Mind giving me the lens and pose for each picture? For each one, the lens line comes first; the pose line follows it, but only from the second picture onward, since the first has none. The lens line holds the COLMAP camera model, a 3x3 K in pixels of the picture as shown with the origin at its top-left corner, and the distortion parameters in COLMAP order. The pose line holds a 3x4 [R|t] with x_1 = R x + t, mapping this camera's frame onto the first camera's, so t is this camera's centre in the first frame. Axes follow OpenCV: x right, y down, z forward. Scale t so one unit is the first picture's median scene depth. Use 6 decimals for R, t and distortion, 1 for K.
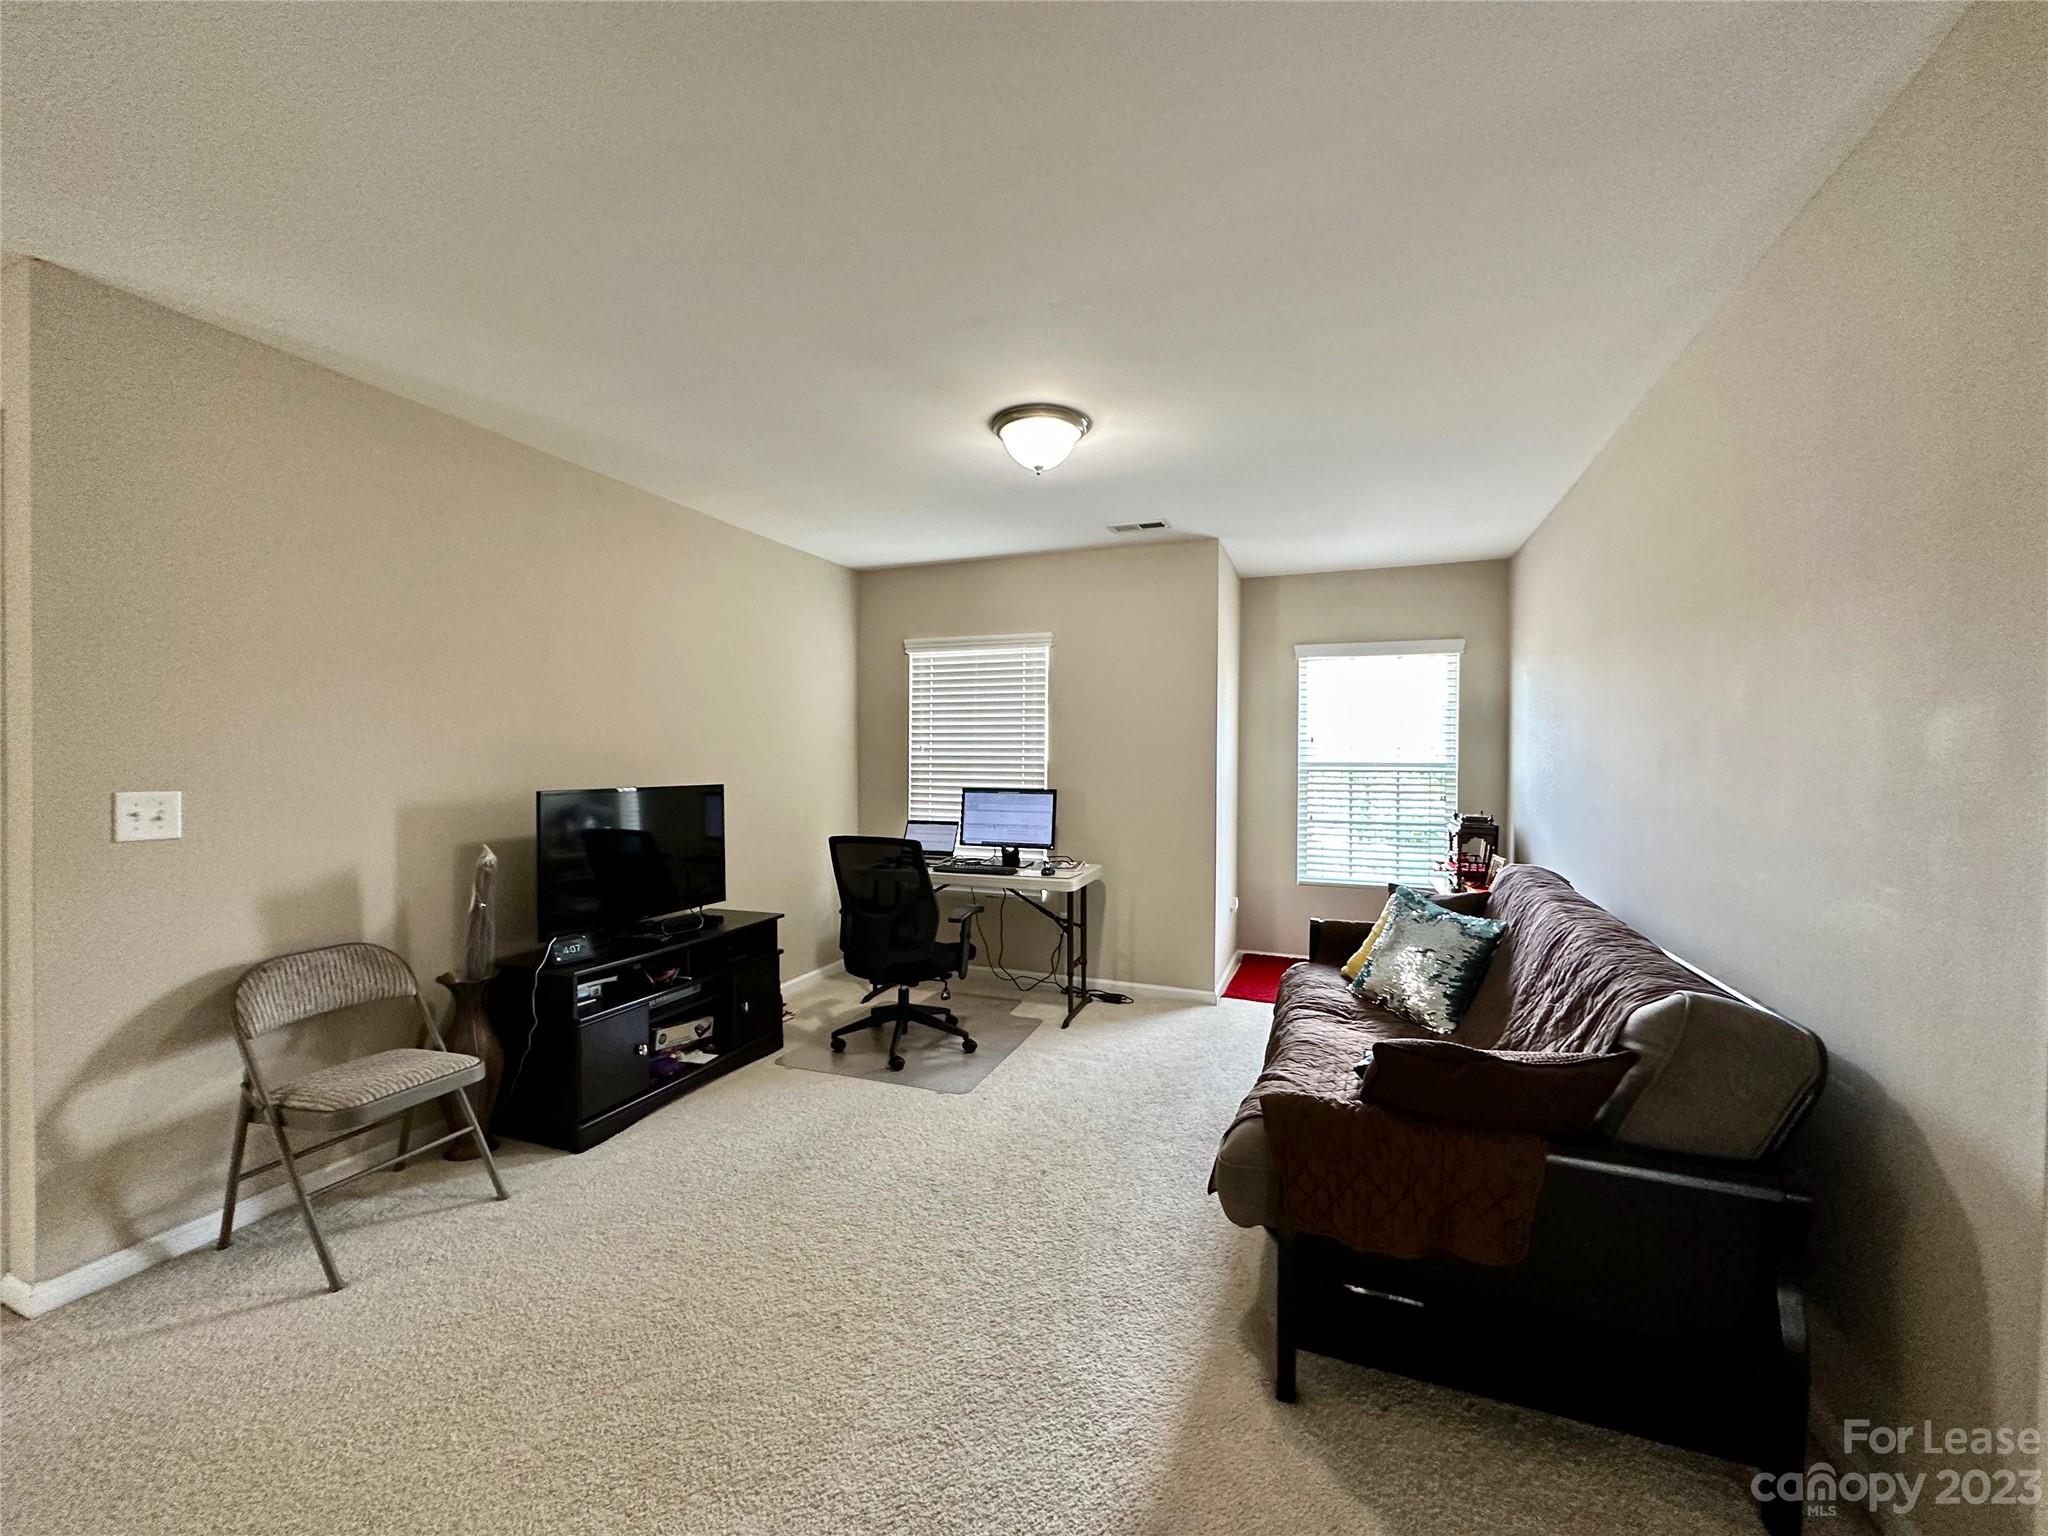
lens RADIAL K [[823.5, 0, 1019.4], [0, 823.5, 765.1], [0, 0, 1]] dist [0.002152, 0.000165]
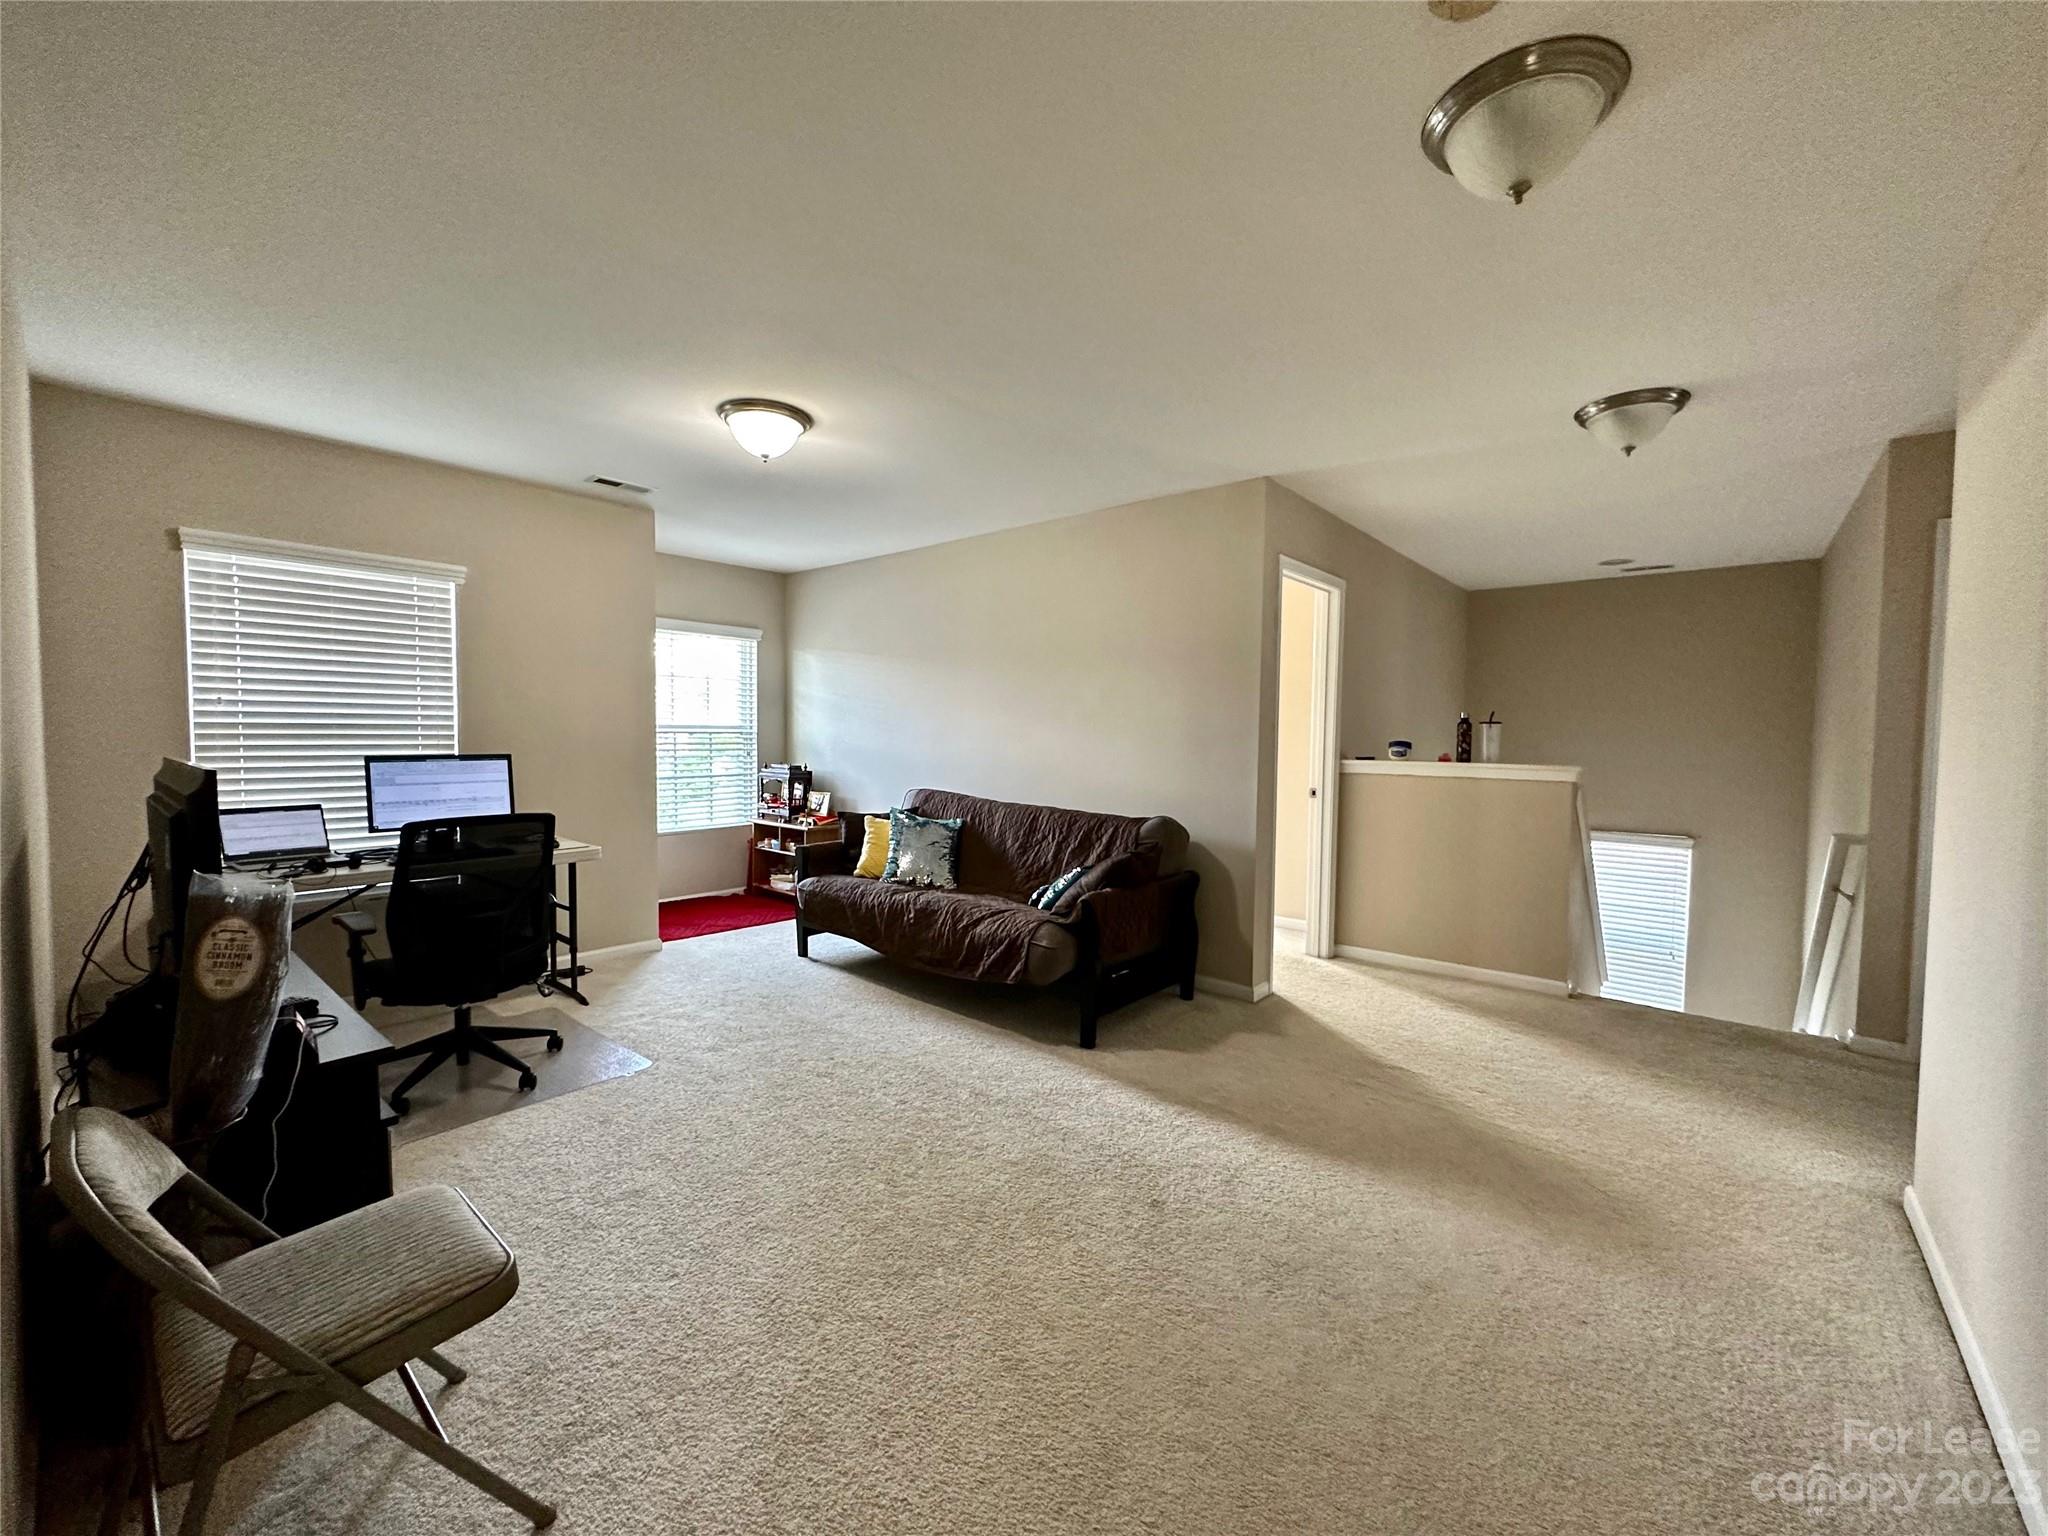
lens RADIAL K [[823.5, 0, 1020.1], [0, 823.5, 766.4], [0, 0, 1]] dist [0.002152, 0.000165]
pose [[0.326615, -0.042799, 0.944188, -0.580388], [0.001911, 0.999002, 0.044622, 0.004507], [-0.945156, -0.012769, 0.326371, 0.197230]]
